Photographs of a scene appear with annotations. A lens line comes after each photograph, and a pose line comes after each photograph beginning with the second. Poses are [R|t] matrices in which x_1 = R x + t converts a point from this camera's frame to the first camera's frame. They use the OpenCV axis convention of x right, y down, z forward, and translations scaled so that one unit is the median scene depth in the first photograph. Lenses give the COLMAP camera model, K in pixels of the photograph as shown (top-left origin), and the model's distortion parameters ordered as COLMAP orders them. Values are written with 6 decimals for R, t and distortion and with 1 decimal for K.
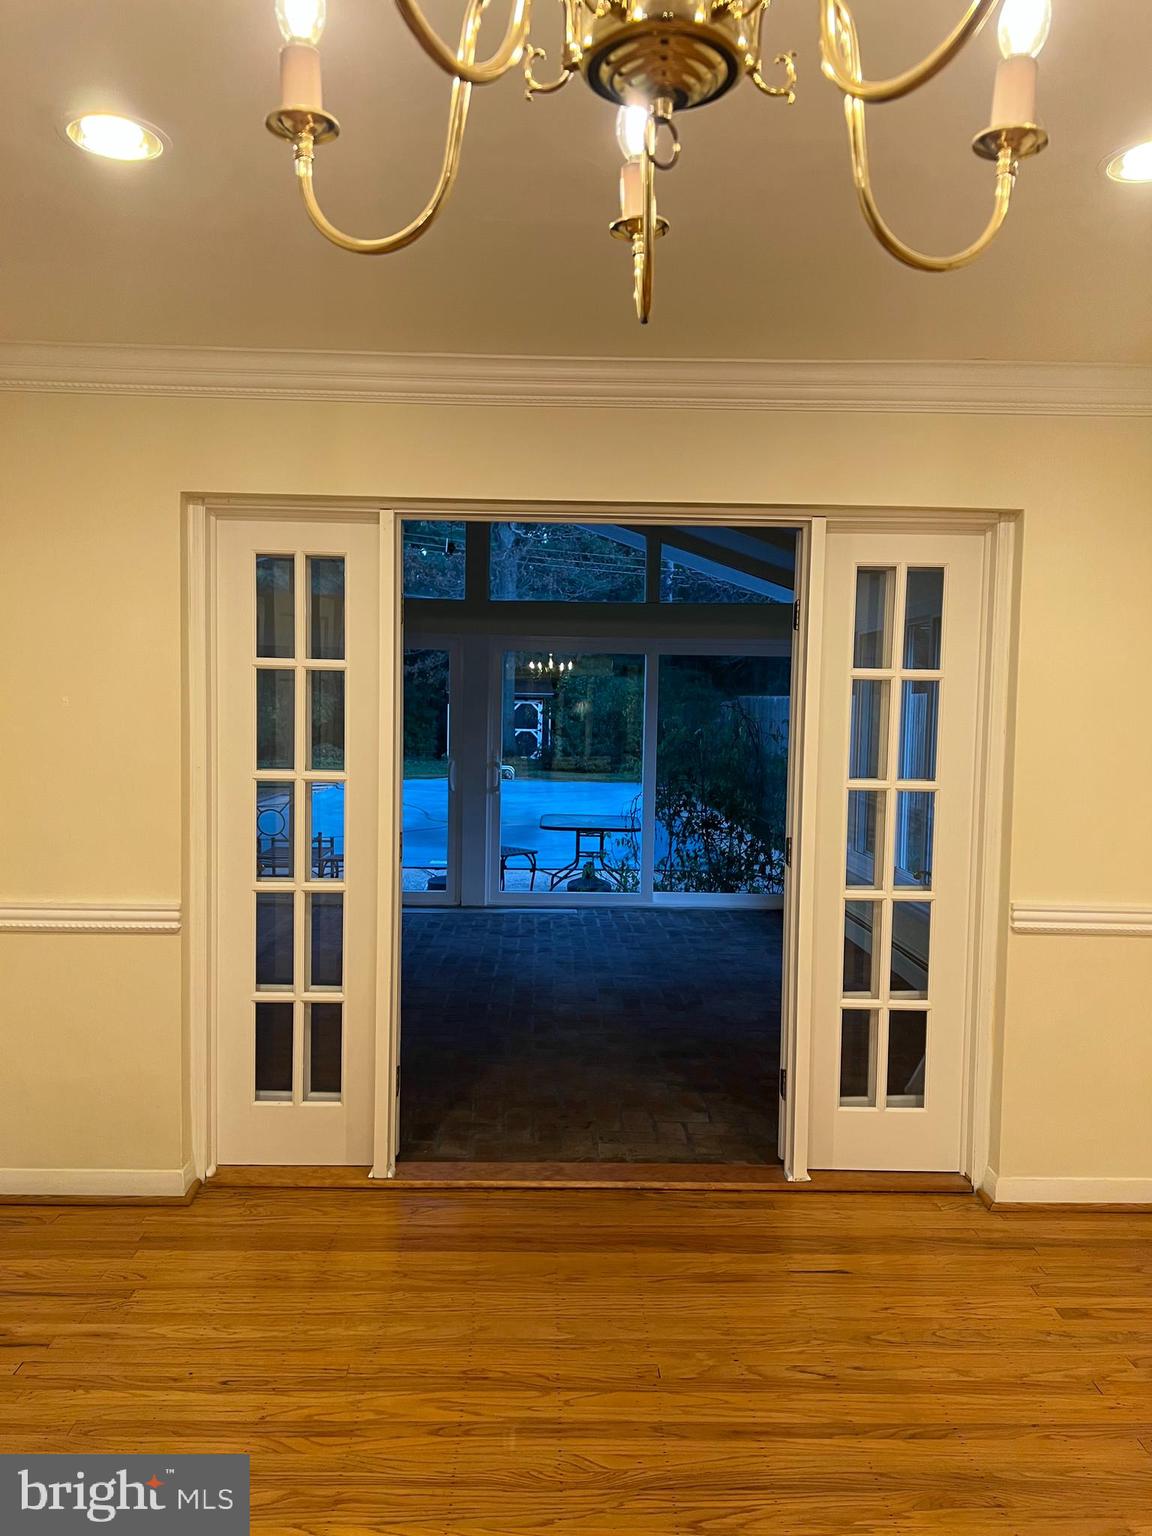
lens RADIAL K [[1165.0, 0, 576.0], [0, 1165.0, 768.0], [0, 0, 1]] dist [-0.000690, -0.000073]
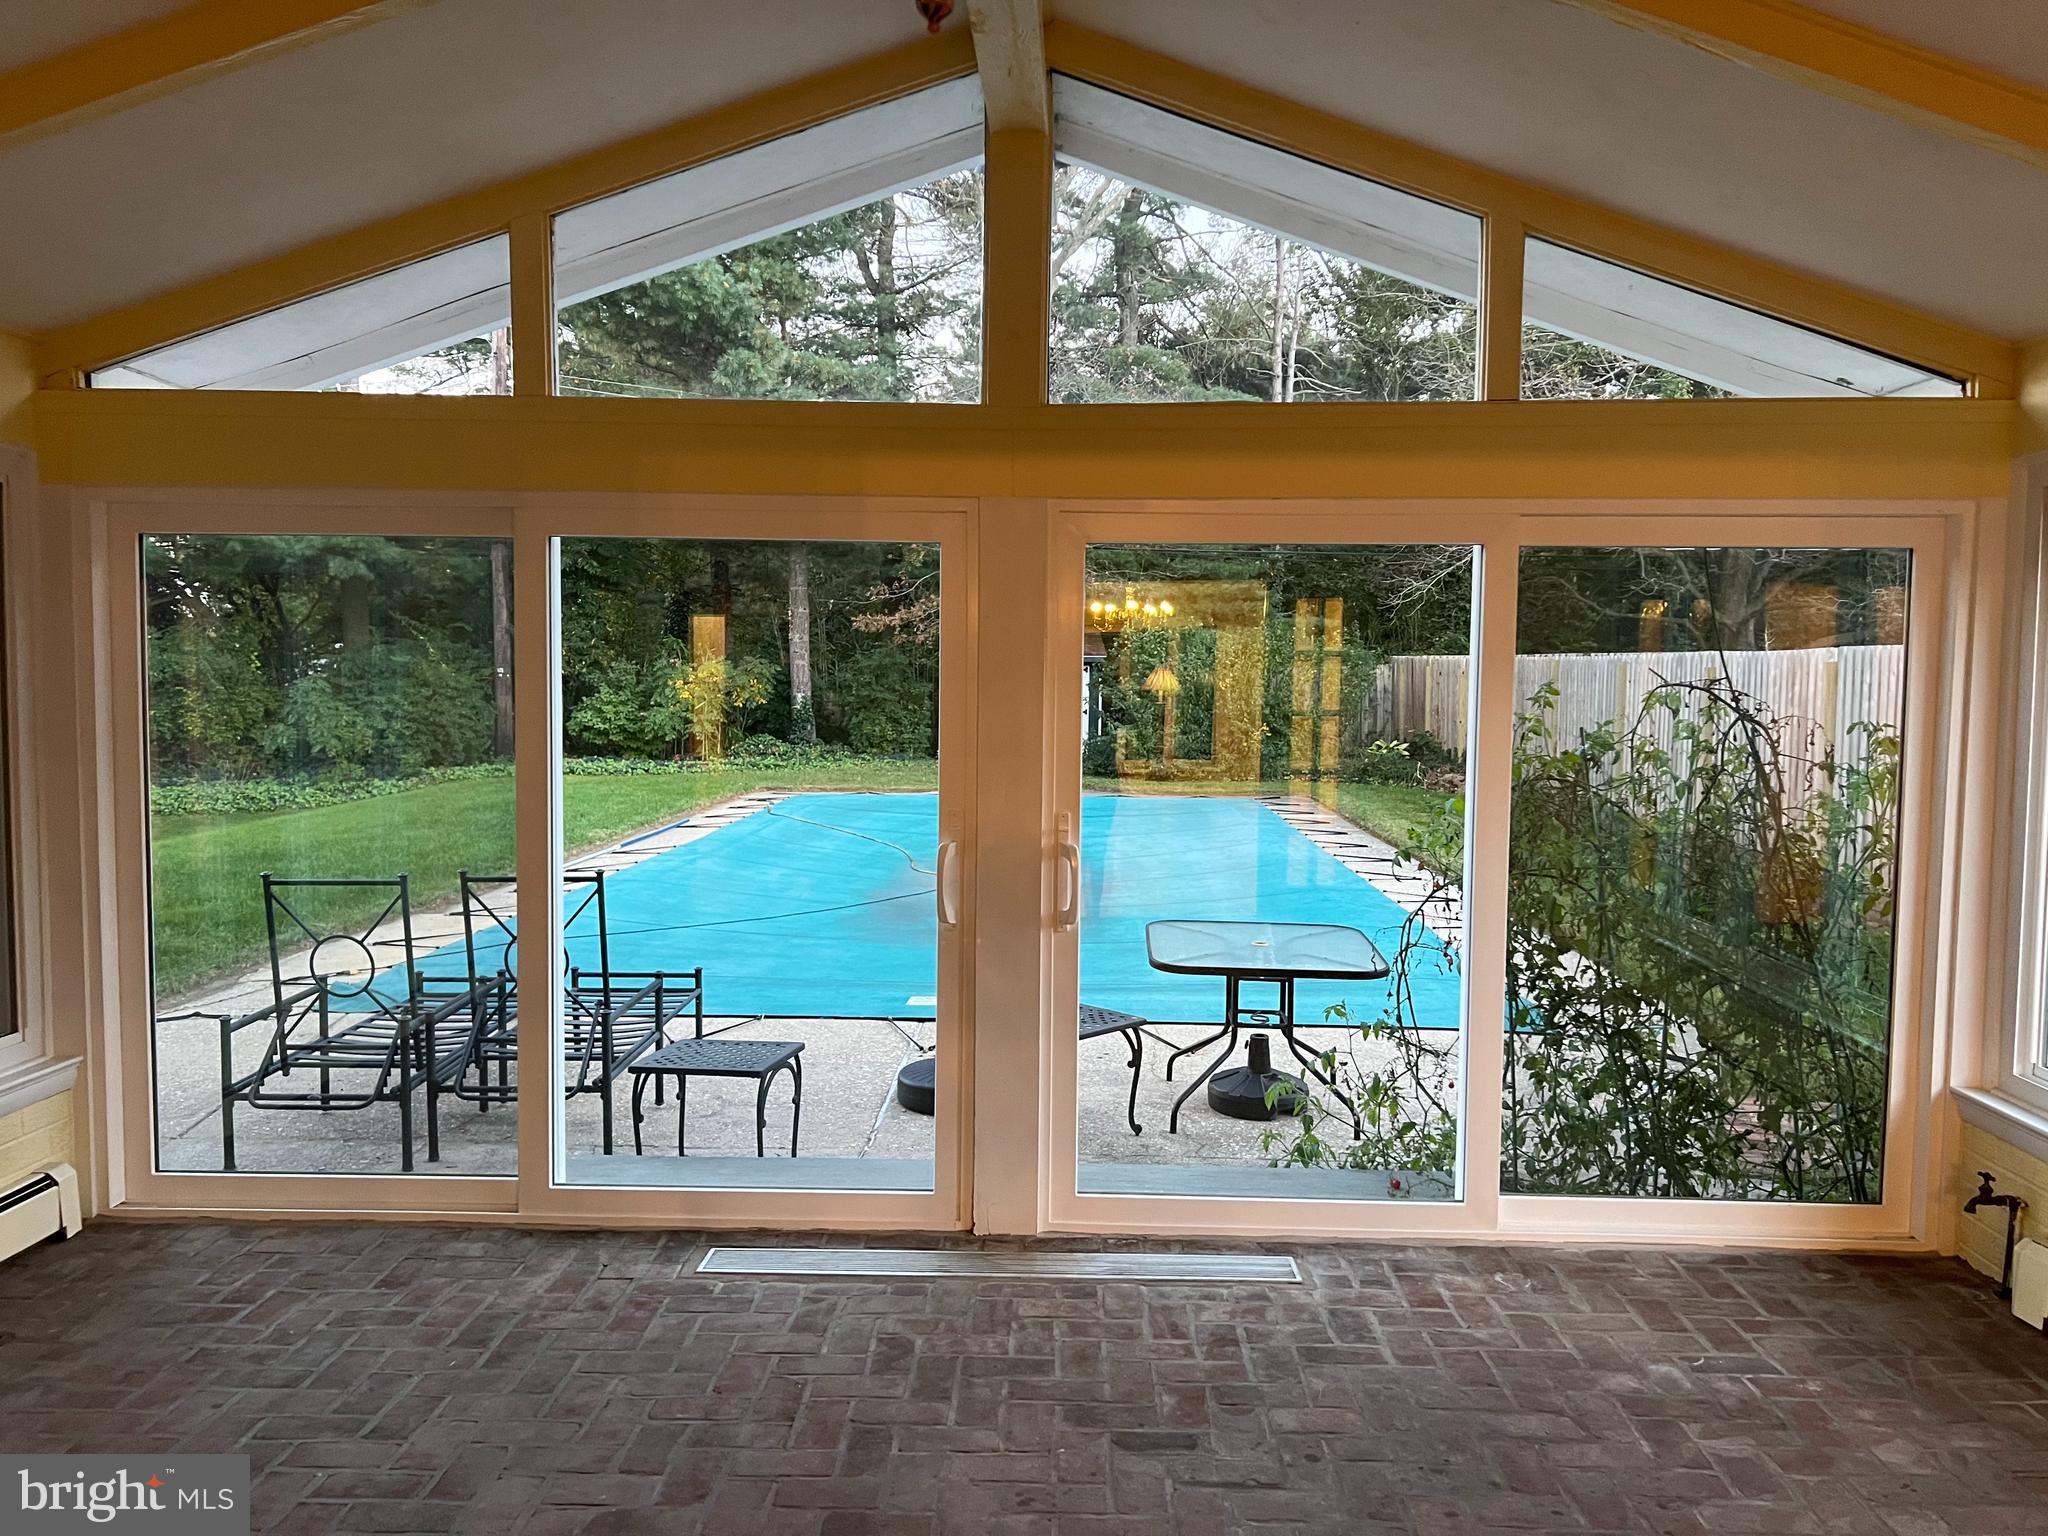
lens RADIAL K [[1552.1, 0, 1024.0], [0, 1552.1, 768.0], [0, 0, 1]] dist [0.001852, 0.000634]
pose [[0.998098, -0.004883, -0.061461, -0.039470], [0.005410, 0.999950, 0.008417, -0.025995], [0.061417, -0.008733, 0.998074, 0.385809]]
